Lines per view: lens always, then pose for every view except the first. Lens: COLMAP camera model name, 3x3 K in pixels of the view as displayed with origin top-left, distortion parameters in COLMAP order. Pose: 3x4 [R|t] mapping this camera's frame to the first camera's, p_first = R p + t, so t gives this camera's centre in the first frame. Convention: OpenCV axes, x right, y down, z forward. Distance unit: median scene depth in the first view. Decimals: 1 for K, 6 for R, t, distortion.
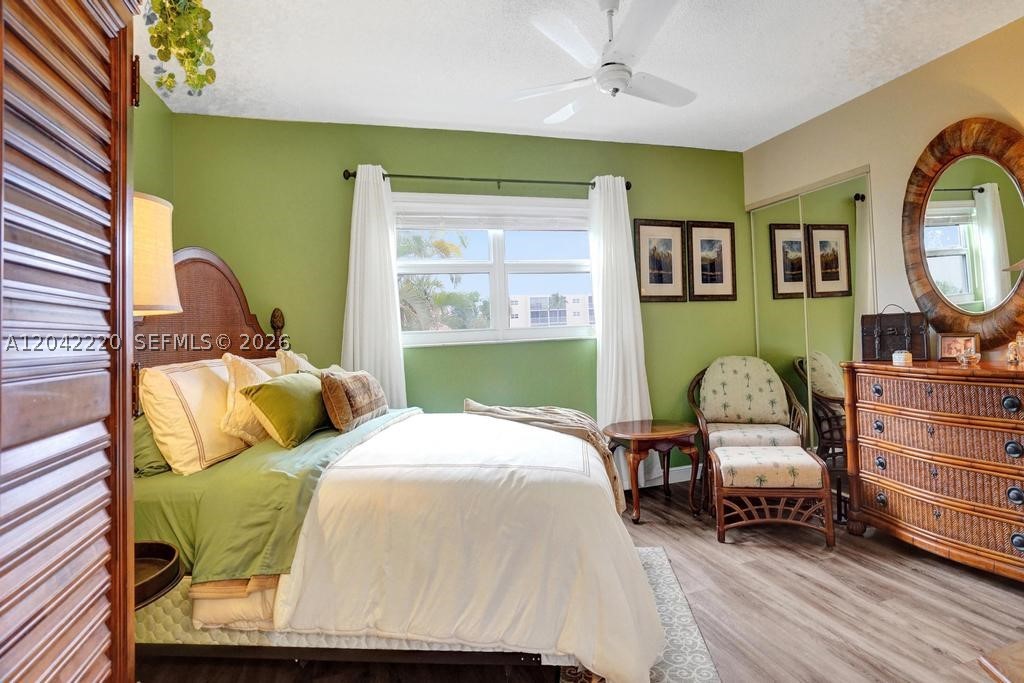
lens RADIAL K [[494.4, 0, 504.8], [0, 494.4, 339.6], [0, 0, 1]] dist [-0.046883, 0.024872]
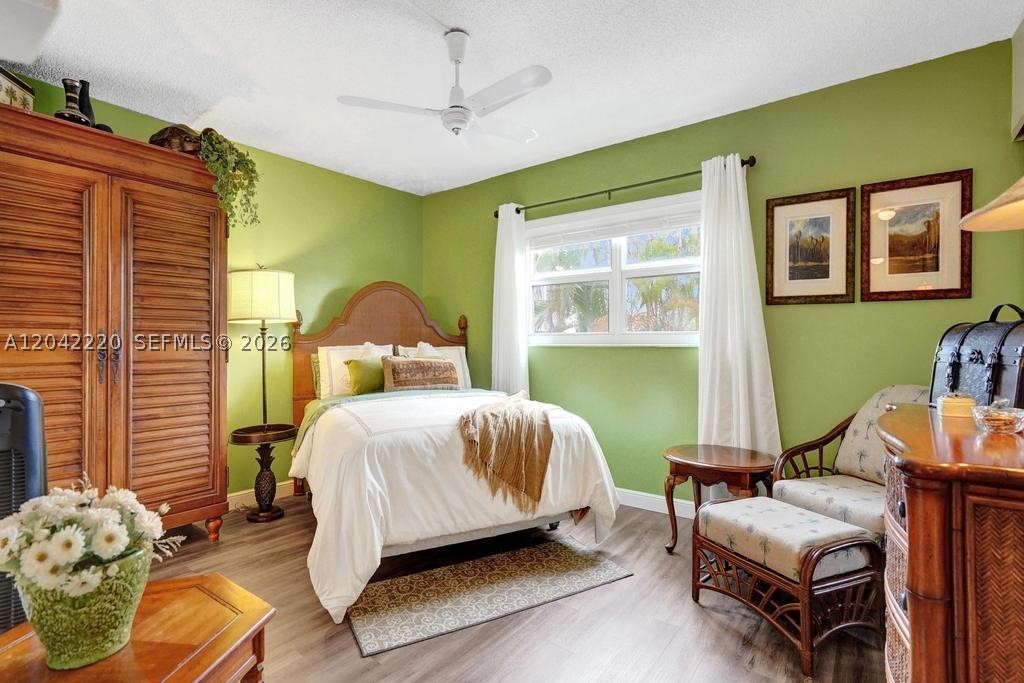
lens RADIAL K [[494.4, 0, 504.8], [0, 494.4, 339.6], [0, 0, 1]] dist [-0.046883, 0.024872]
pose [[0.582843, 0.046392, -0.811259, 0.692986], [-0.030009, 0.998917, 0.035563, -0.035000], [0.812030, 0.003617, 0.583604, 0.194943]]
